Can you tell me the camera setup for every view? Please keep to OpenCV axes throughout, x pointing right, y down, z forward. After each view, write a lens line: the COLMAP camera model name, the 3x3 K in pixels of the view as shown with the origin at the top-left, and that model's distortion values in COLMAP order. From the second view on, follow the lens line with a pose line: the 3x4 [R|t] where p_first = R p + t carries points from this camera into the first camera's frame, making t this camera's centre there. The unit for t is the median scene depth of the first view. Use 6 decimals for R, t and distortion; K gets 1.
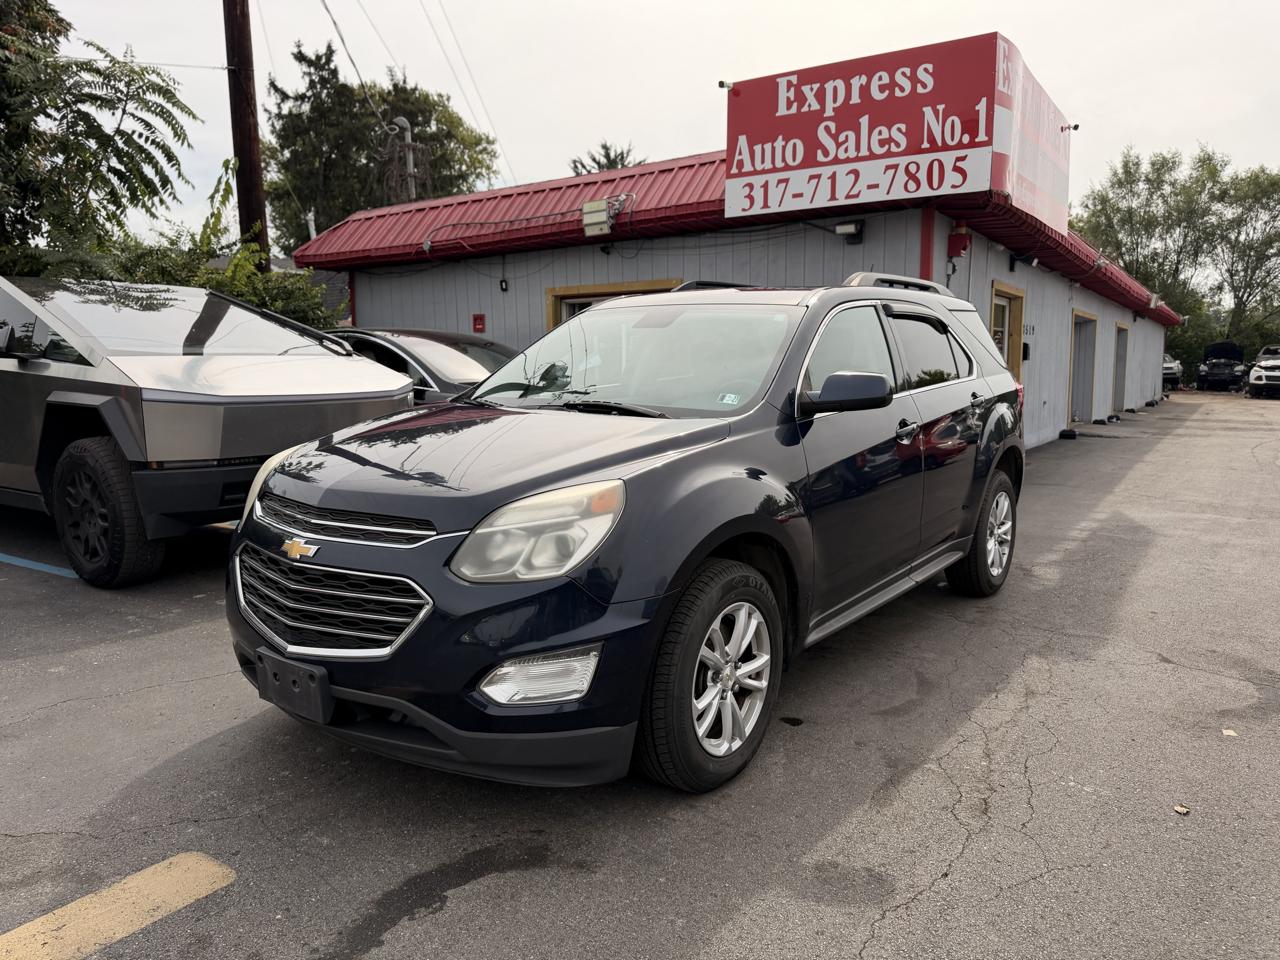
lens RADIAL K [[913.4, 0, 644.9], [0, 913.4, 482.0], [0, 0, 1]] dist [0.015090, -0.020718]
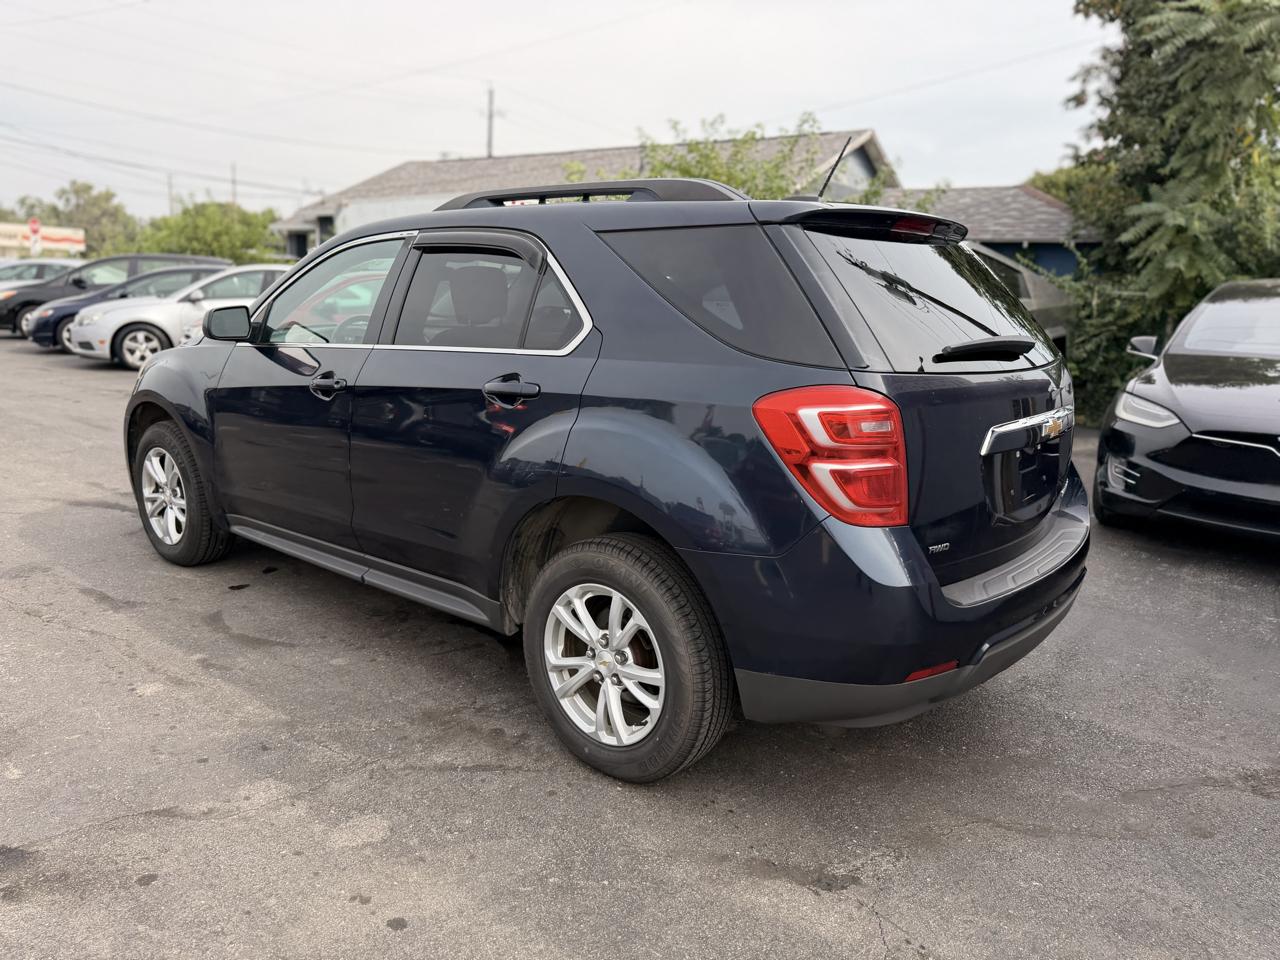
lens RADIAL K [[913.4, 0, 644.5], [0, 913.4, 472.3], [0, 0, 1]] dist [0.015090, -0.020718]
pose [[-0.063410, 0.198533, -0.978041, 0.552132], [-0.169040, 0.963716, 0.206585, -0.100627], [0.983567, 0.178428, -0.027549, 0.648842]]
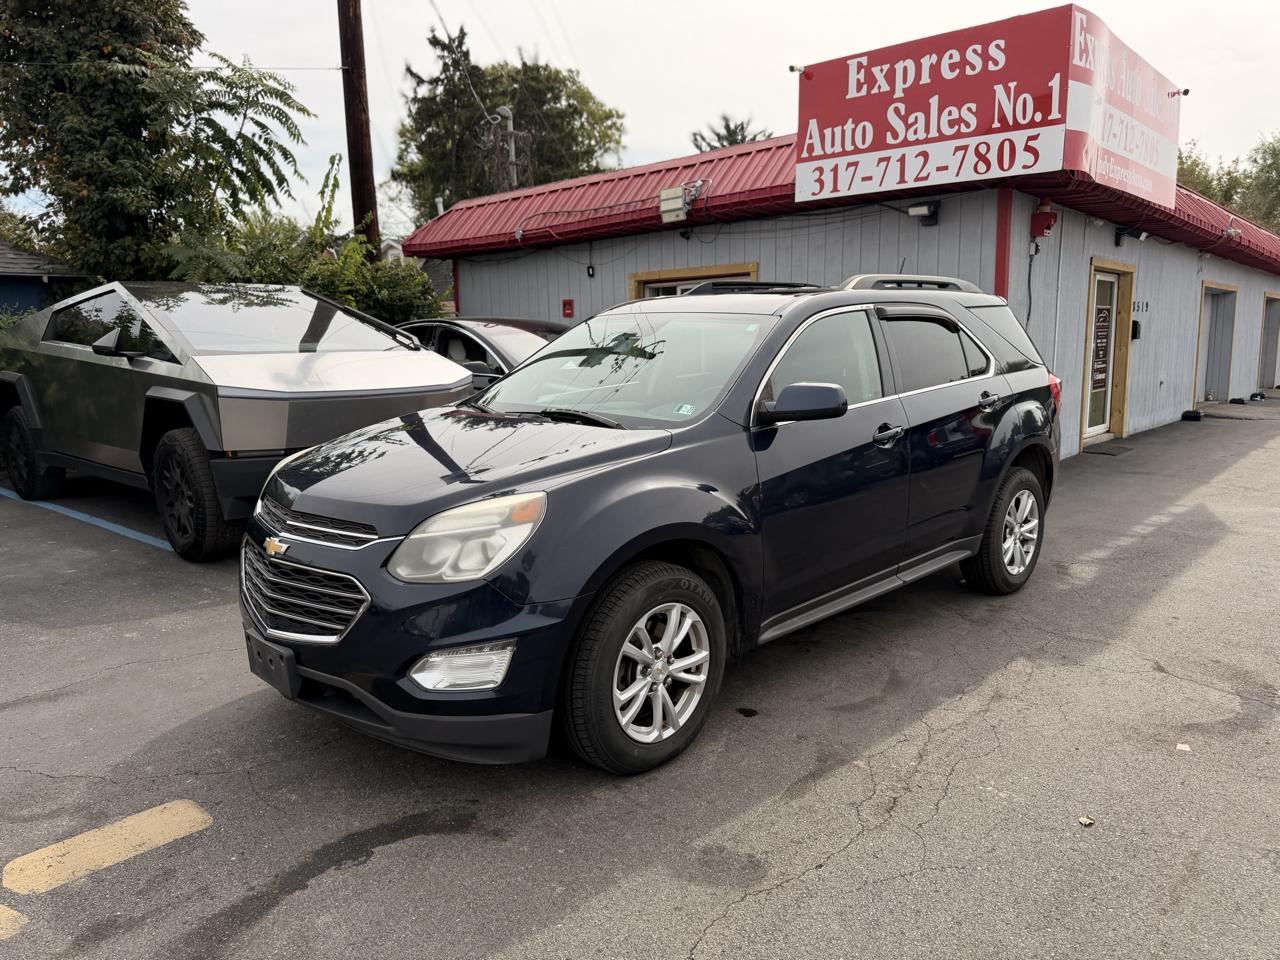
lens RADIAL K [[913.4, 0, 645.4], [0, 913.4, 481.0], [0, 0, 1]] dist [0.015090, -0.020718]
pose [[0.989784, 0.015290, -0.141749, 0.079518], [-0.010933, 0.999445, 0.031471, -0.016311], [0.142152, -0.029600, 0.989402, -0.024119]]
